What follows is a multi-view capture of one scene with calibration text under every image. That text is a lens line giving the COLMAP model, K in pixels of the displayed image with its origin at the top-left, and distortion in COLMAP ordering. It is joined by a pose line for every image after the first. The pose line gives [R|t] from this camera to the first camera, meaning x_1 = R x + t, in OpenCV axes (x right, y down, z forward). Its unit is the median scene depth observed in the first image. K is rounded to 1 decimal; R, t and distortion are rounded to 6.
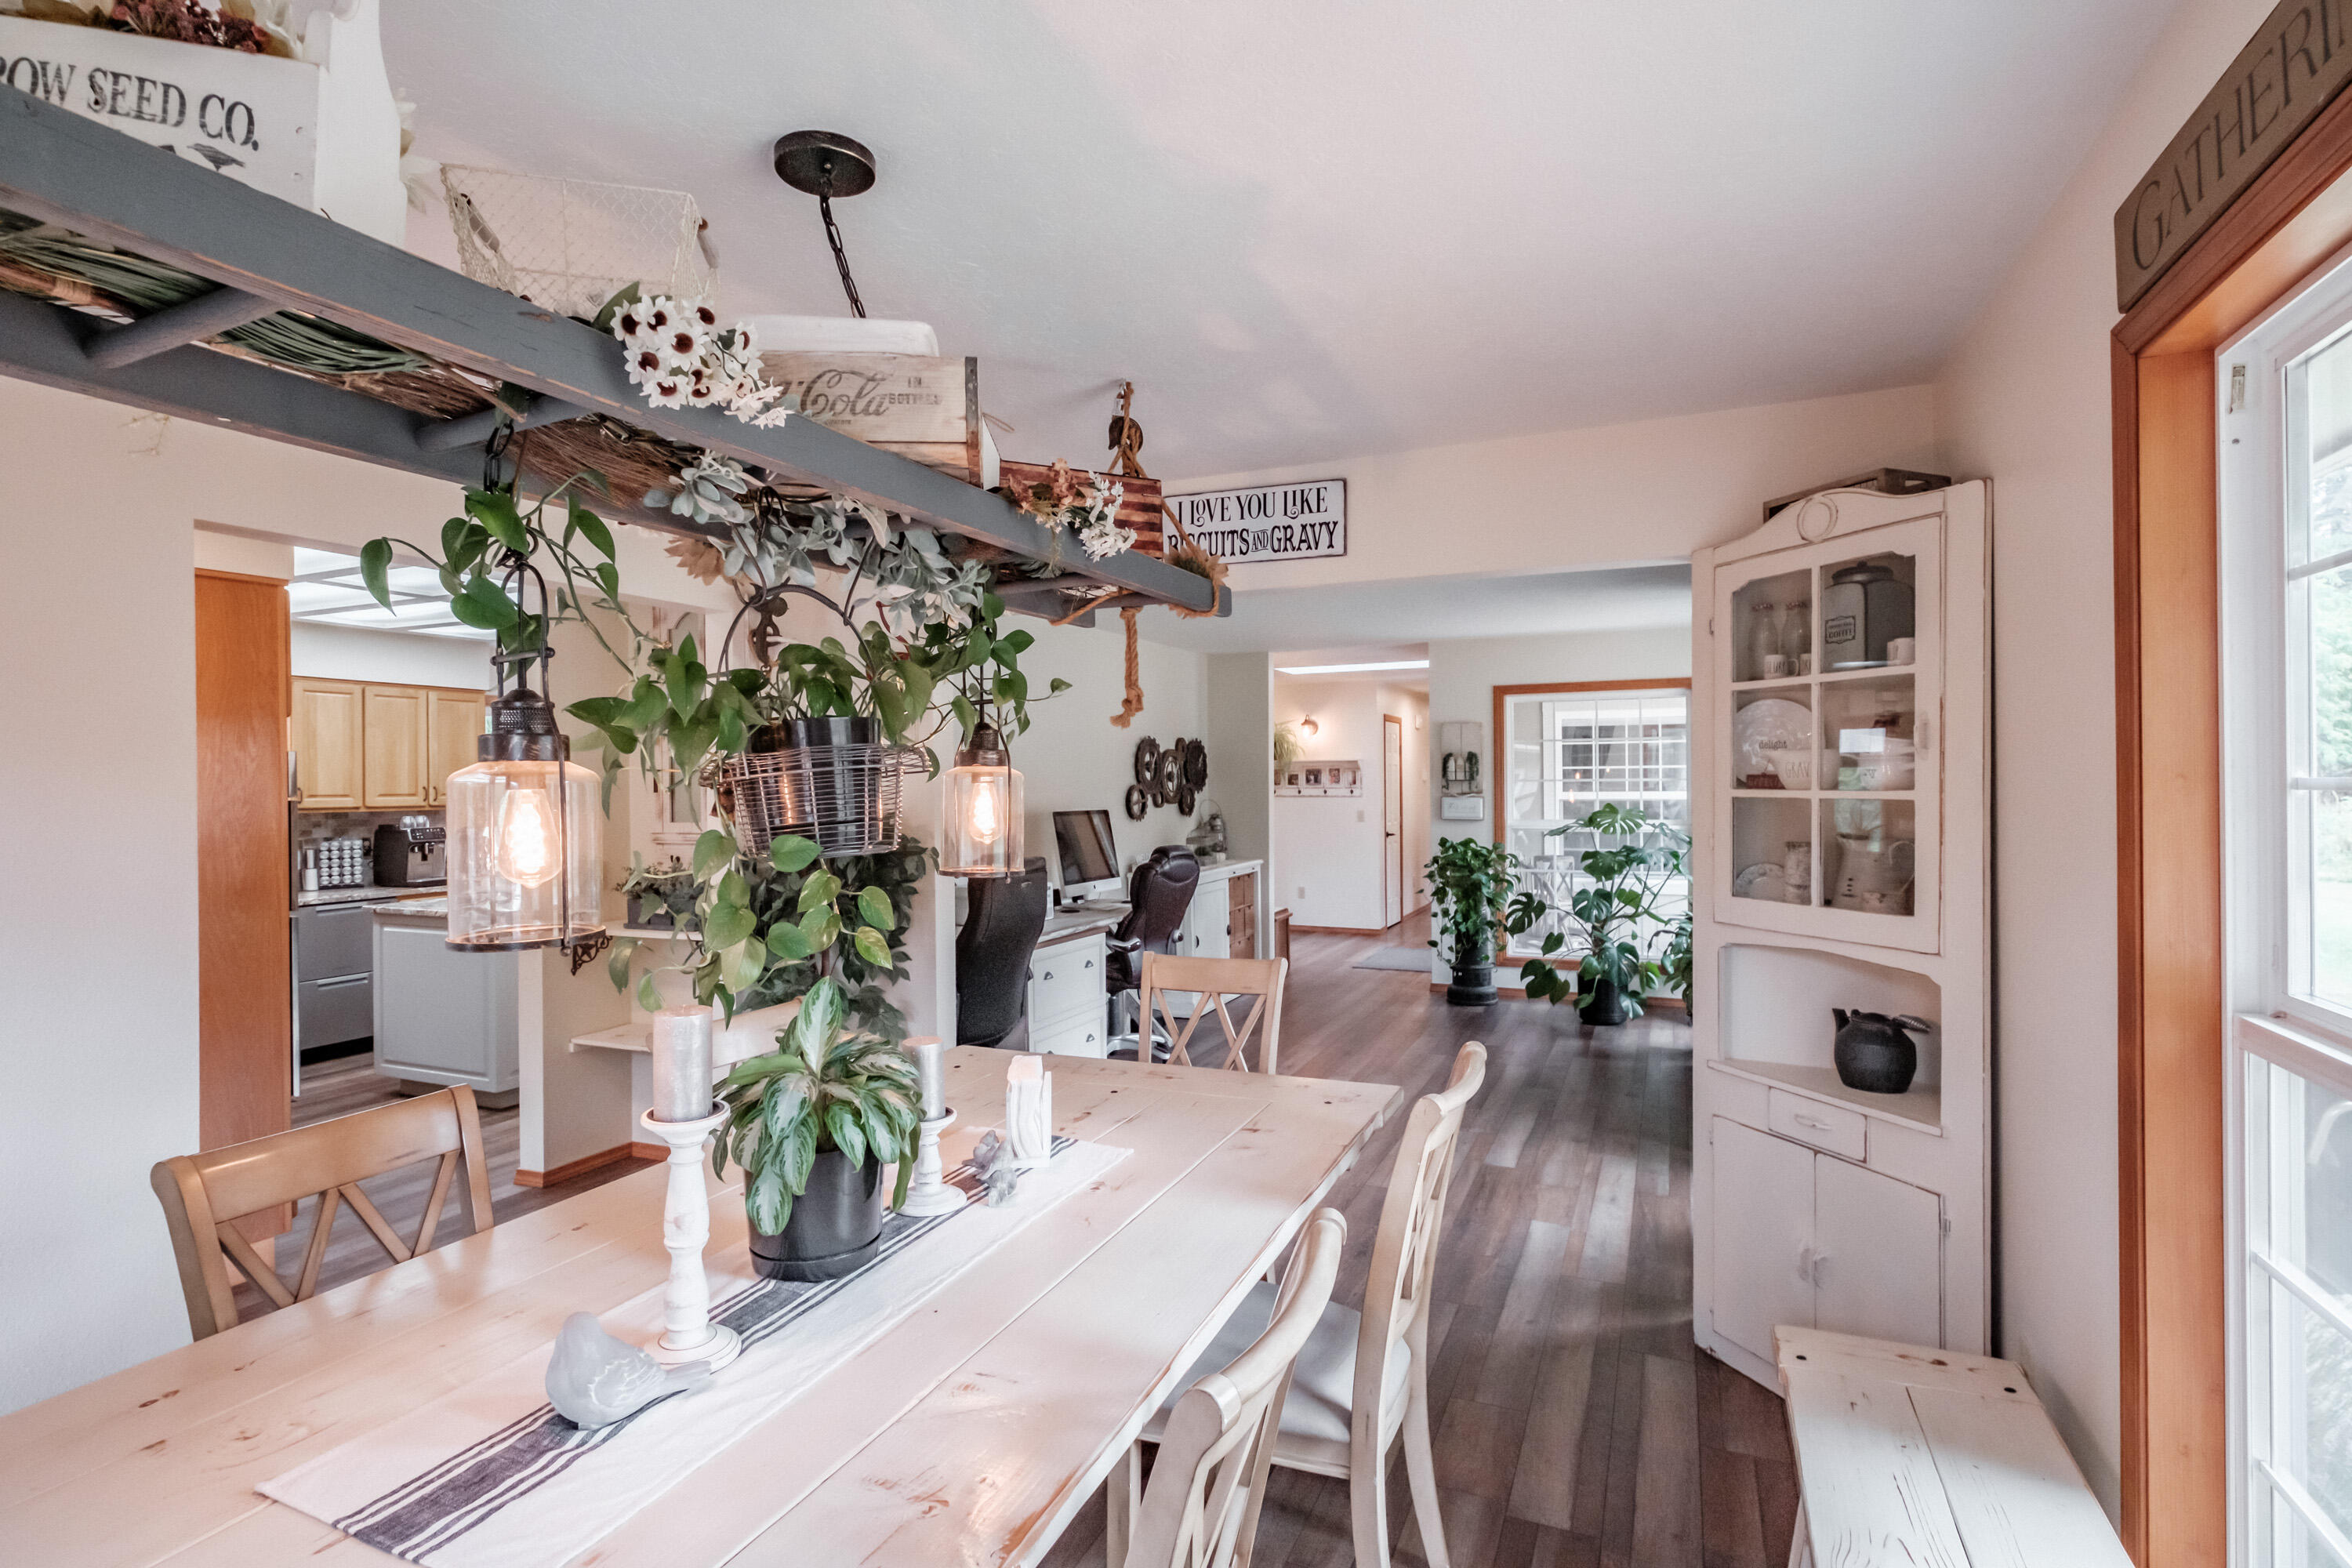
lens RADIAL K [[1161.1, 0, 1166.3], [0, 1161.1, 779.8], [0, 0, 1]] dist [-0.000069, -0.000083]
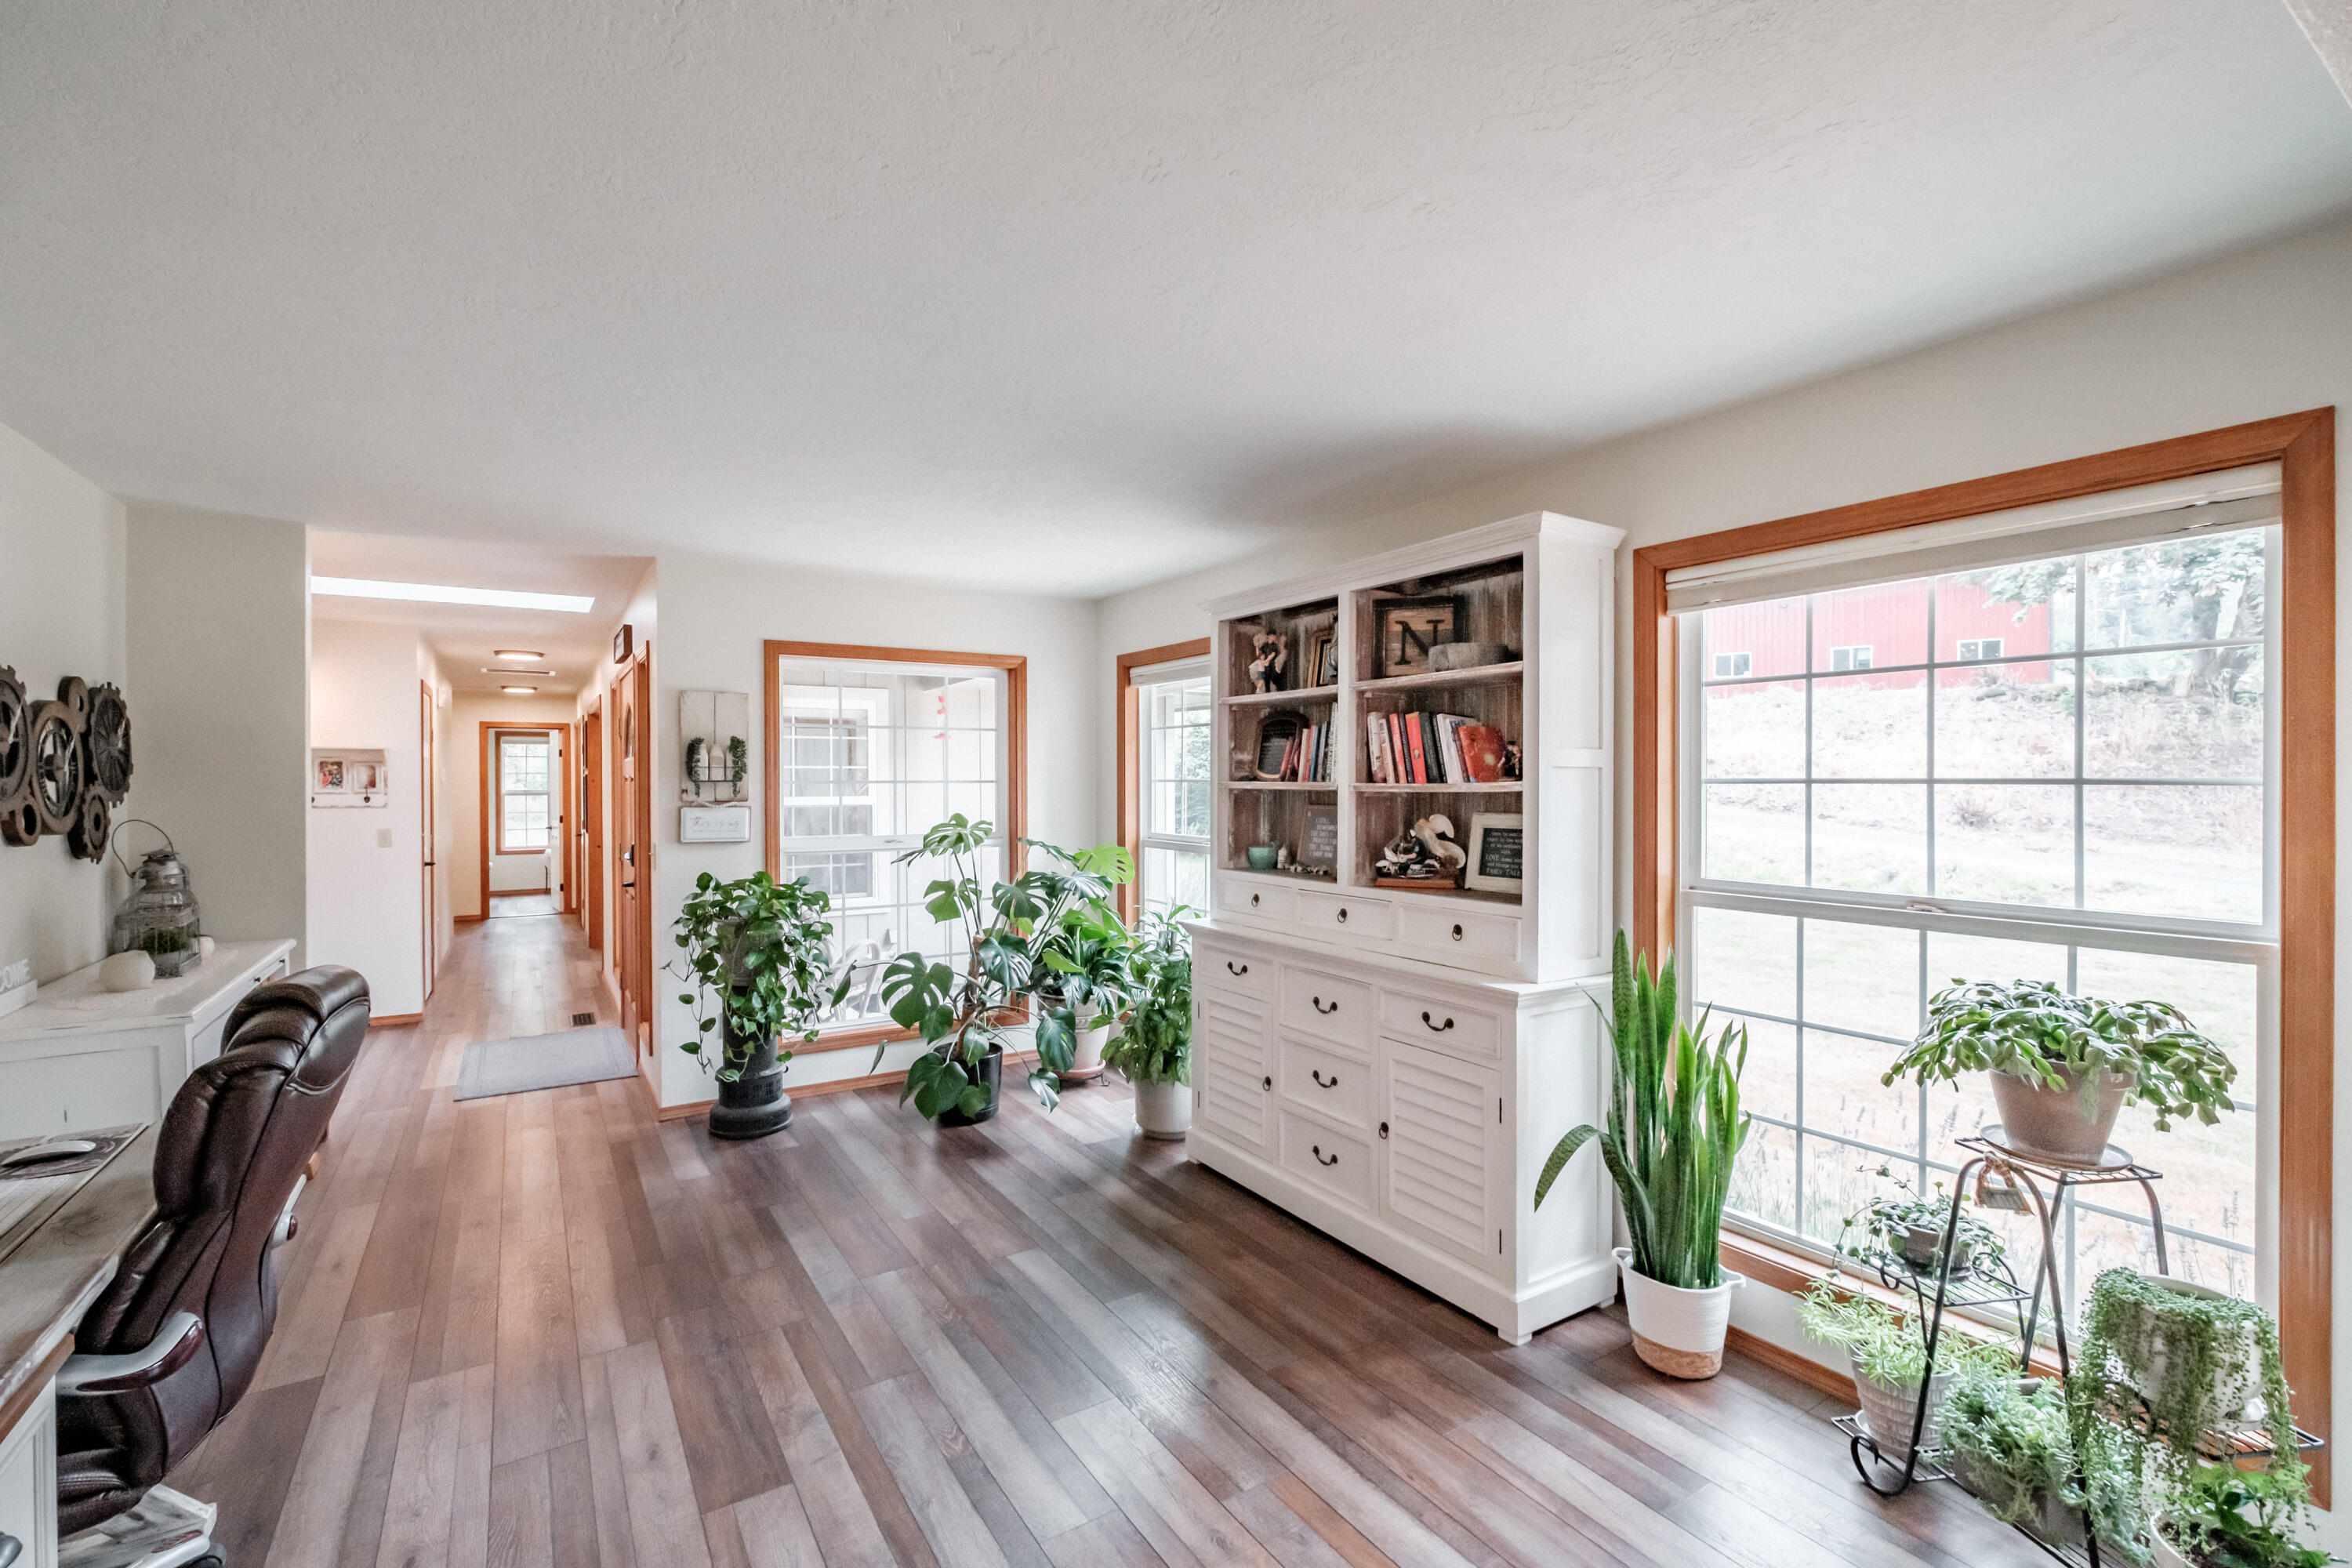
lens RADIAL K [[1017.7, 0, 1161.7], [0, 1017.7, 786.9], [0, 0, 1]] dist [-0.002044, -0.000539]
pose [[0.560747, 0.002250, 0.827984, -0.079469], [-0.003831, 0.999993, -0.000123, 0.003022], [-0.827978, -0.003103, 0.560751, 0.533000]]
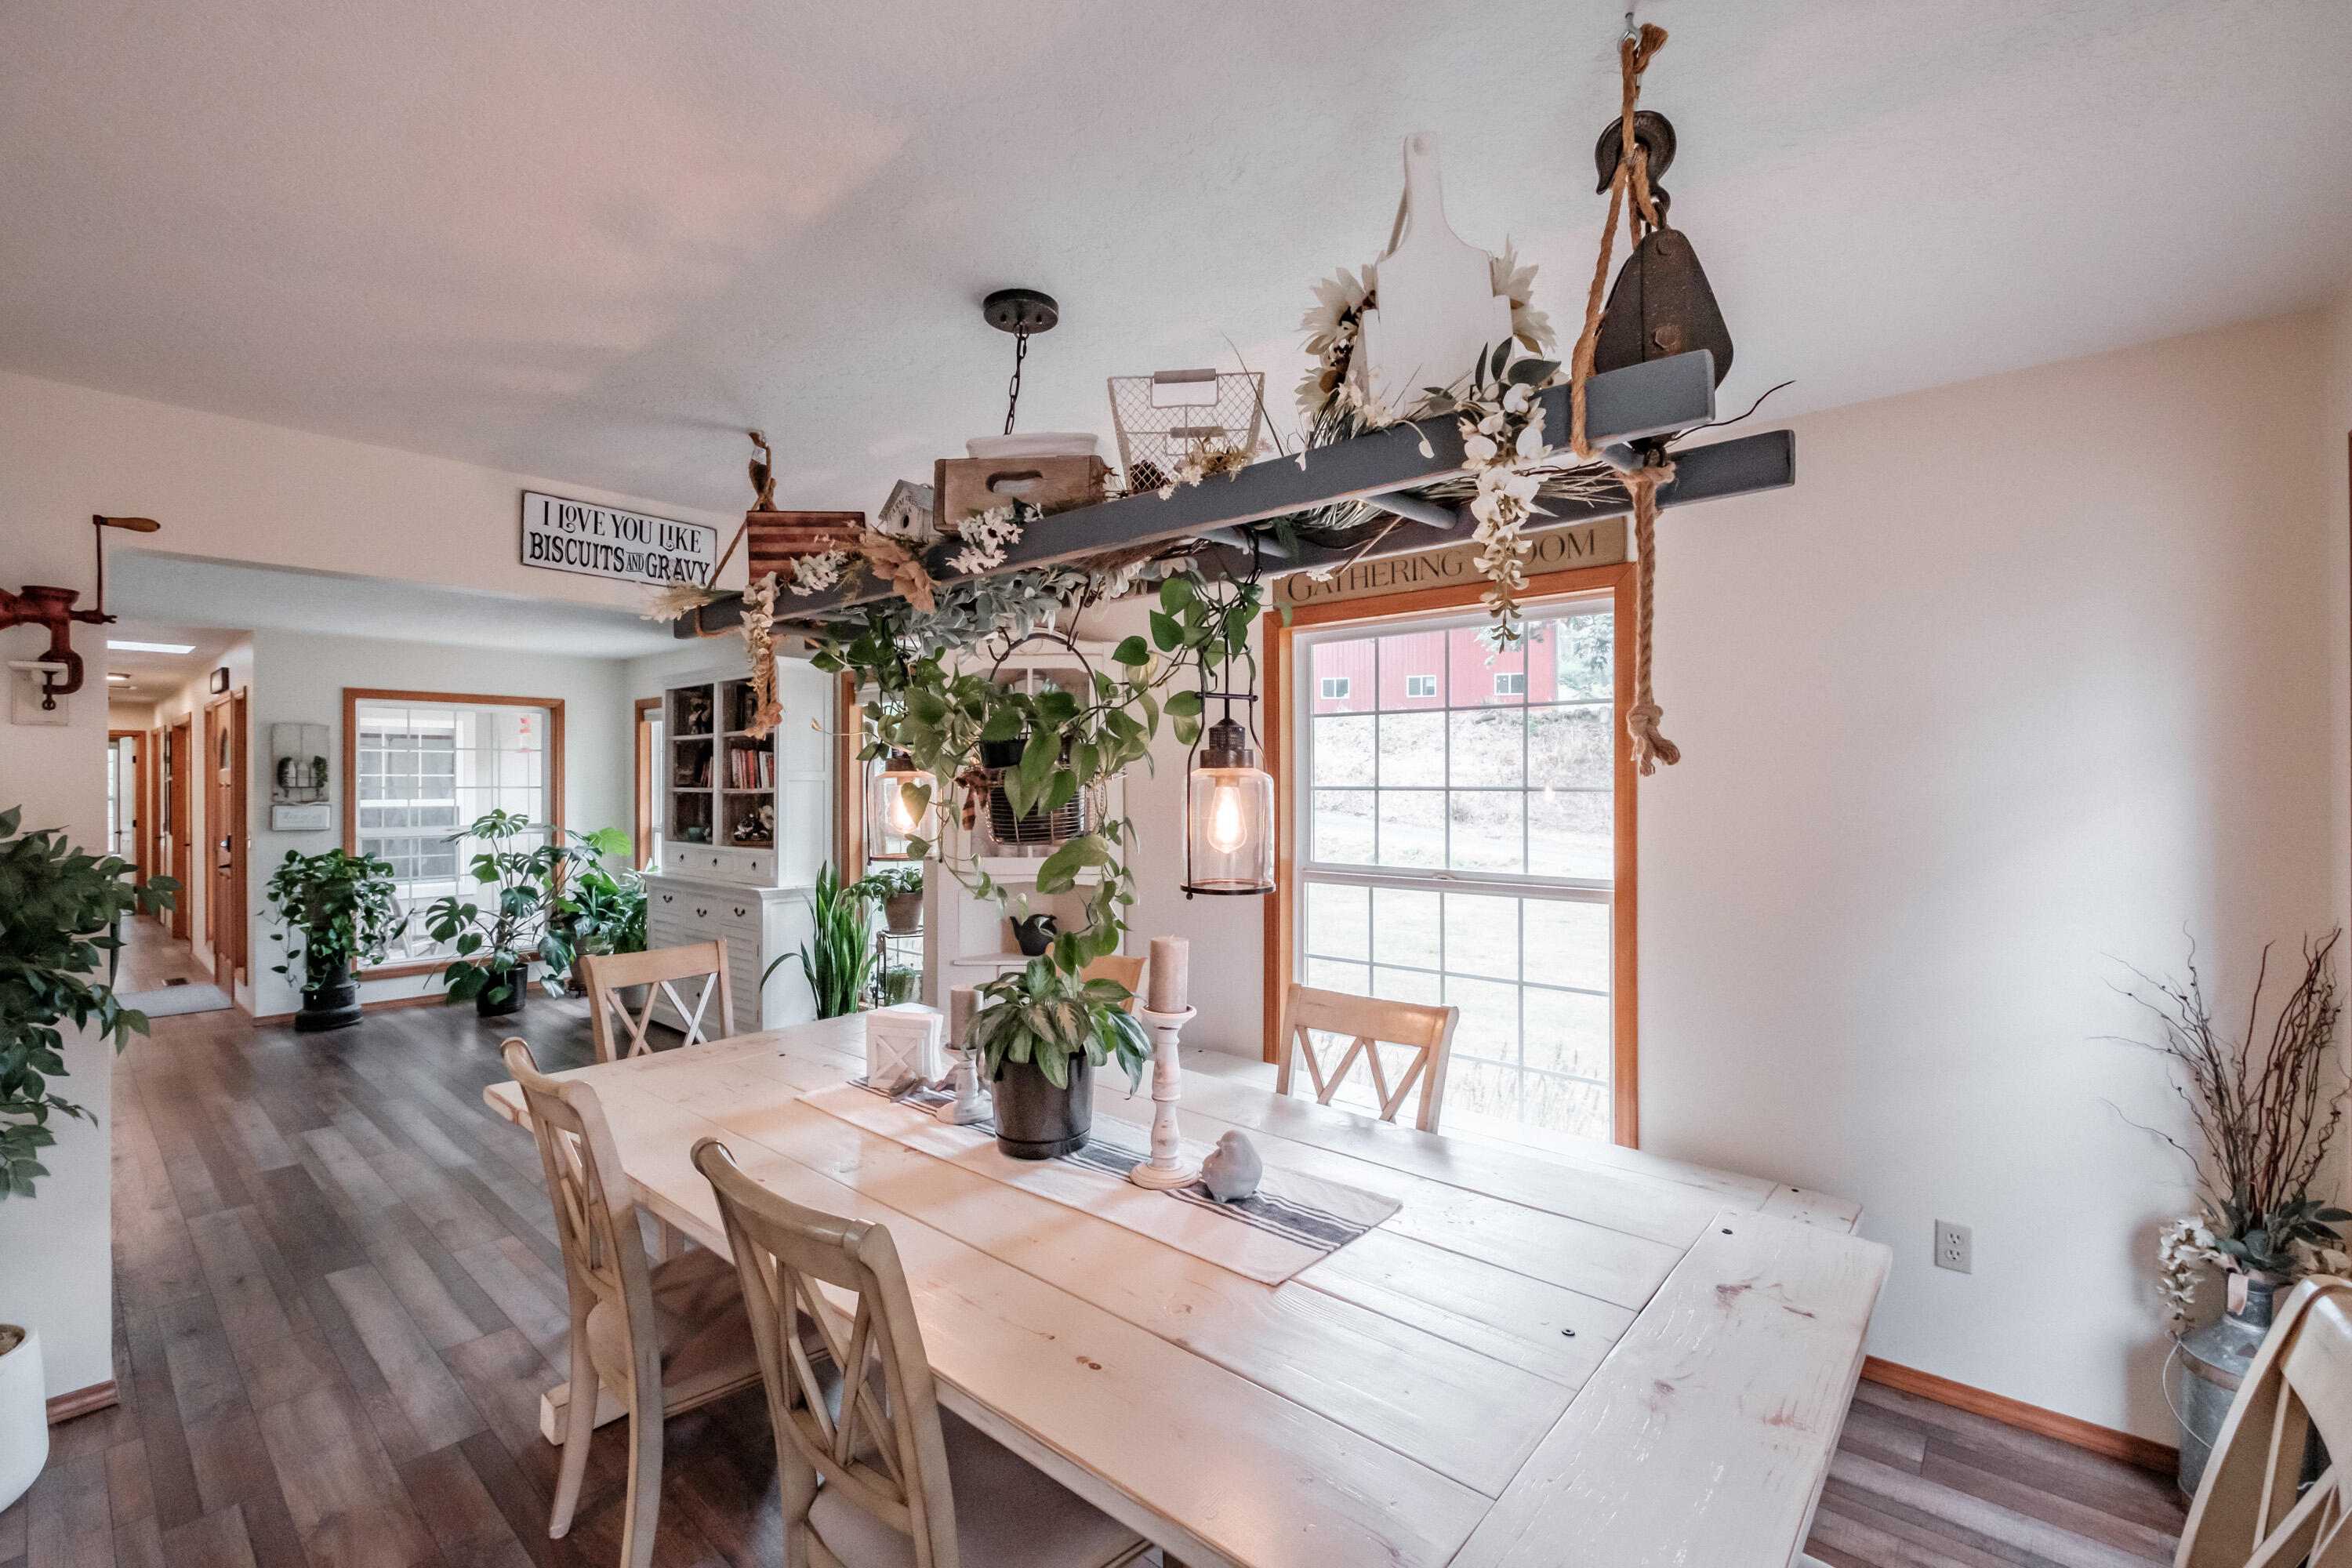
lens RADIAL K [[1017.7, 0, 1159.4], [0, 1017.7, 783.9], [0, 0, 1]] dist [-0.002044, -0.000539]
pose [[0.314697, 0.008285, 0.949156, -0.322835], [-0.002522, 0.999966, -0.007893, 0.002549], [-0.949189, 0.000090, 0.314707, 0.119319]]
